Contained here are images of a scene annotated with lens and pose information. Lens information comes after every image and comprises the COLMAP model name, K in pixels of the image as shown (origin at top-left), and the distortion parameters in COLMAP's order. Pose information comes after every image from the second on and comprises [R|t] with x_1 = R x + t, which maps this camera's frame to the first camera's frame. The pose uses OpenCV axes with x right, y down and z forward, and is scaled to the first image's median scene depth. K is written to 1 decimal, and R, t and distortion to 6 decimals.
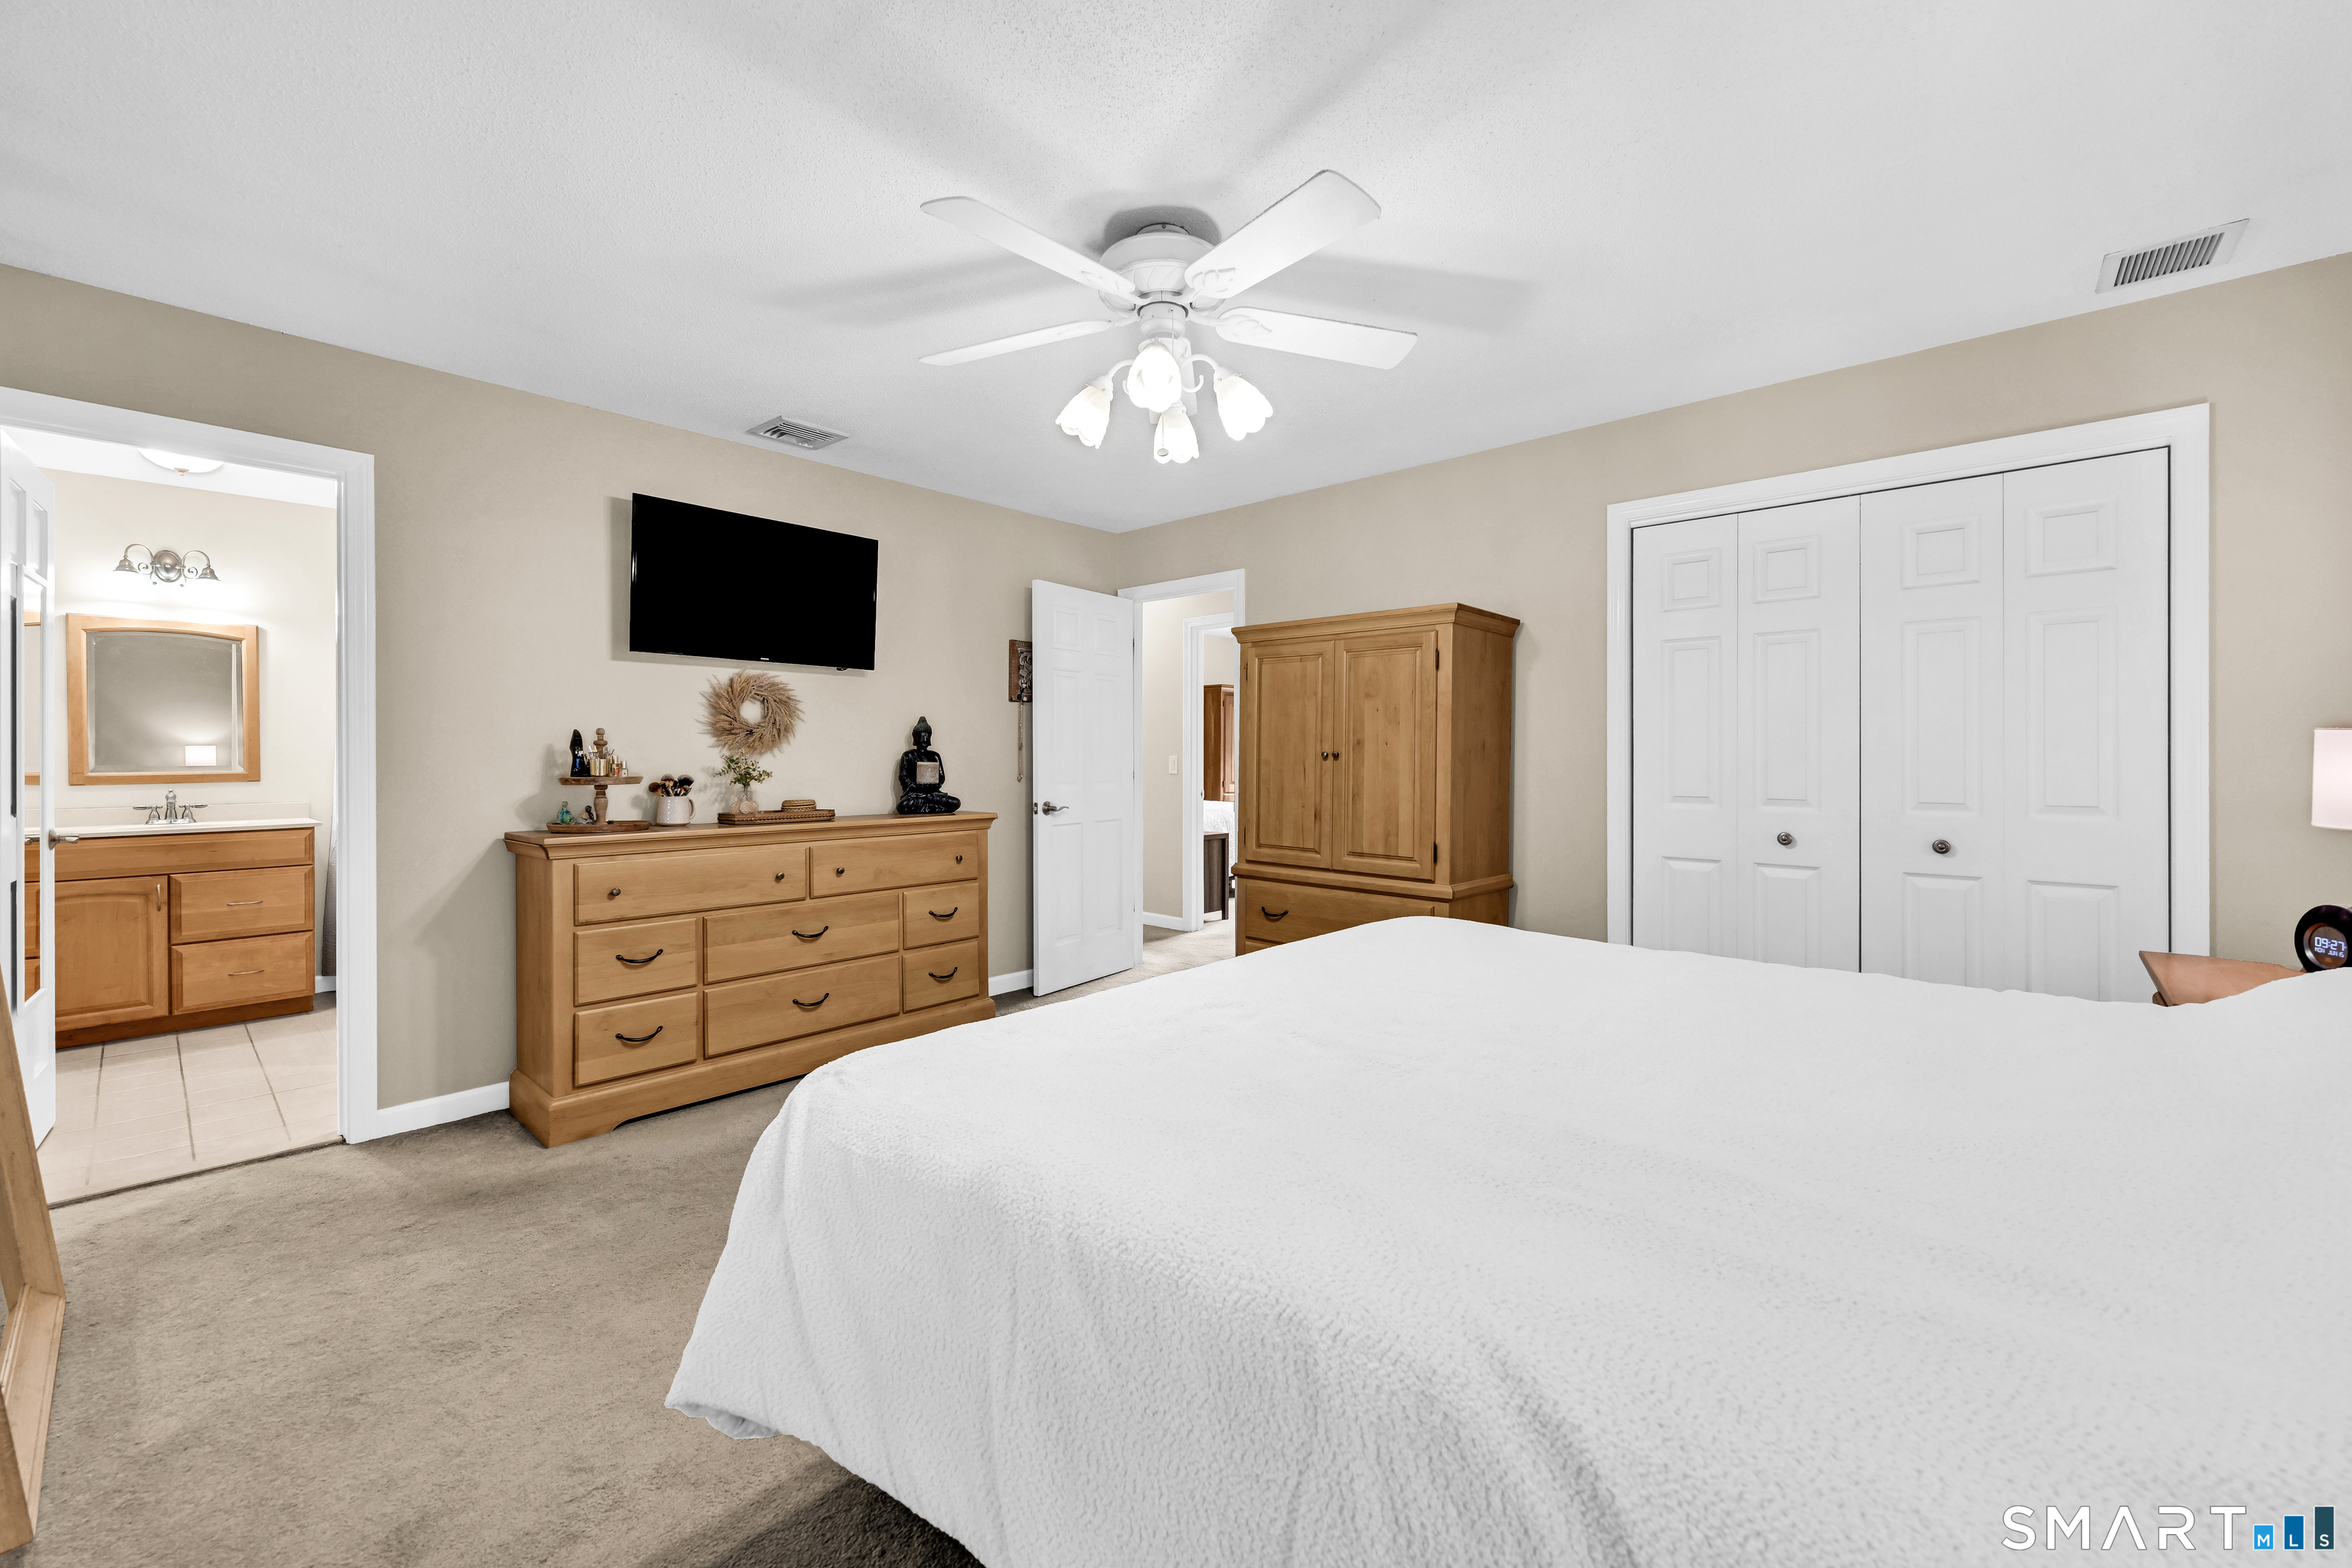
lens RADIAL K [[931.6, 0, 1159.6], [0, 931.6, 751.9], [0, 0, 1]] dist [-0.001805, 0.001463]
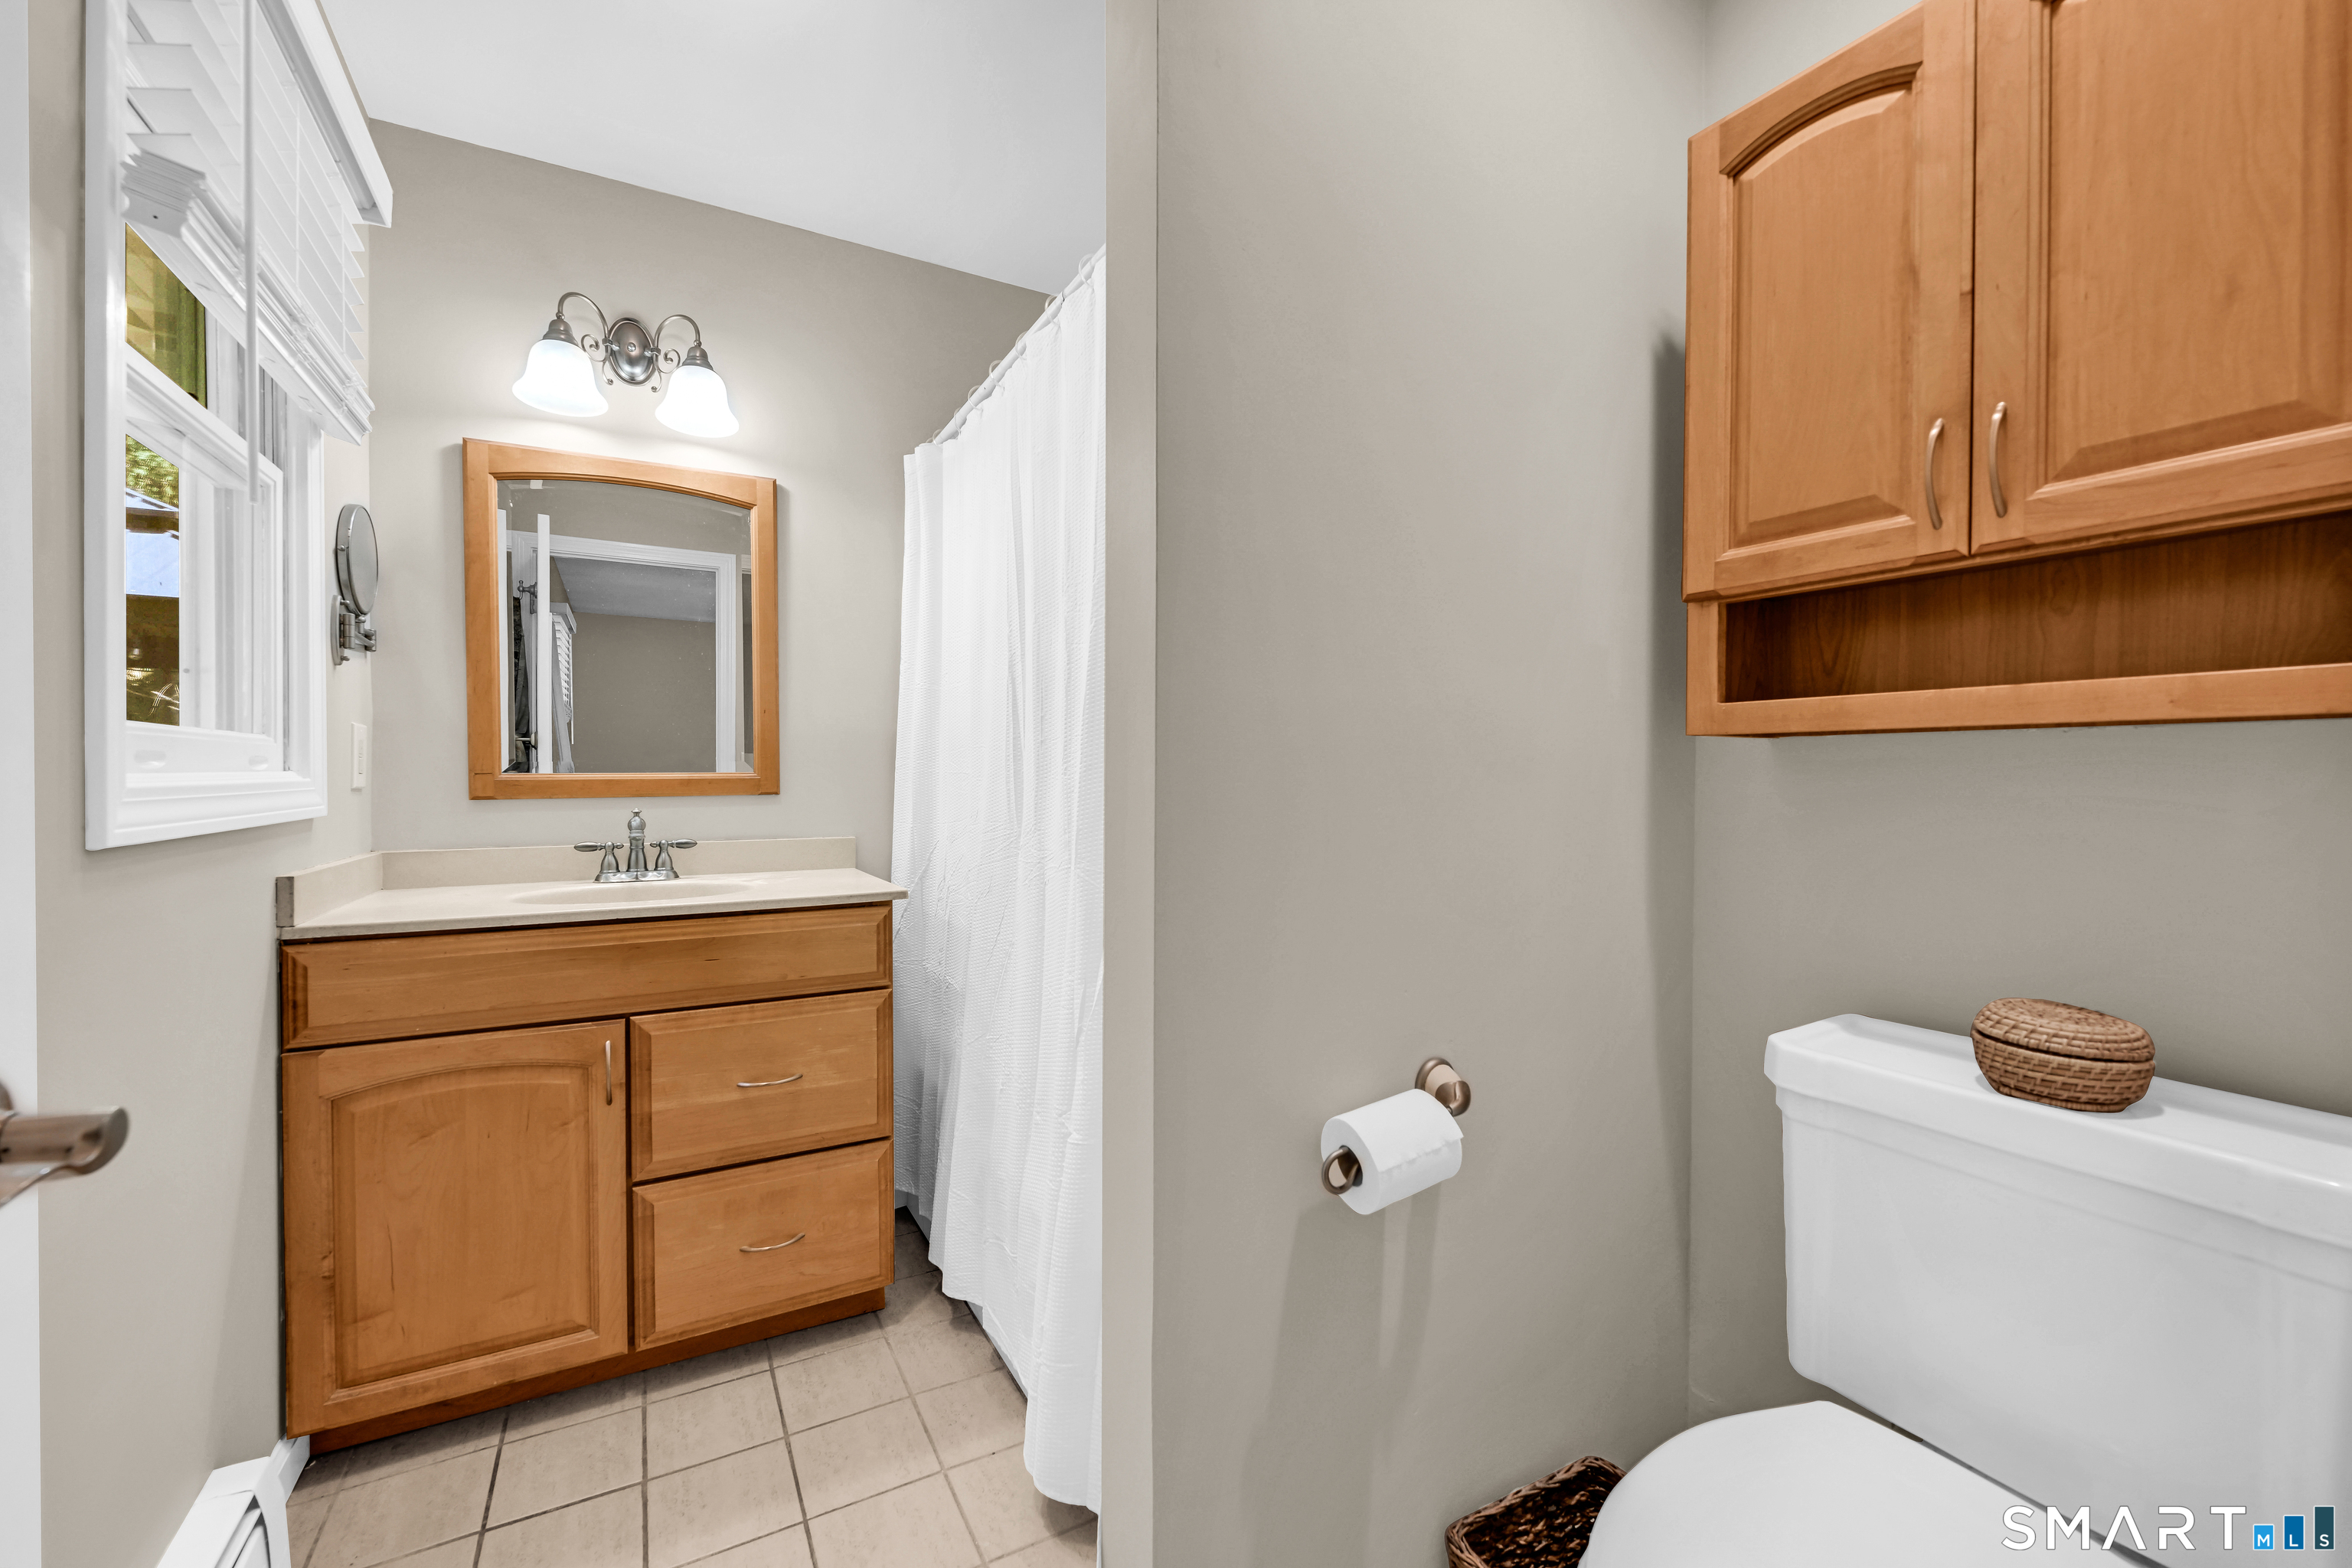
lens RADIAL K [[931.6, 0, 1176.1], [0, 931.6, 782.8], [0, 0, 1]] dist [-0.001805, 0.001463]
pose [[0.952269, 0.008562, -0.305140, -0.678682], [-0.004865, 0.999905, 0.012874, 0.019763], [0.305221, -0.010775, 0.952221, 0.655146]]
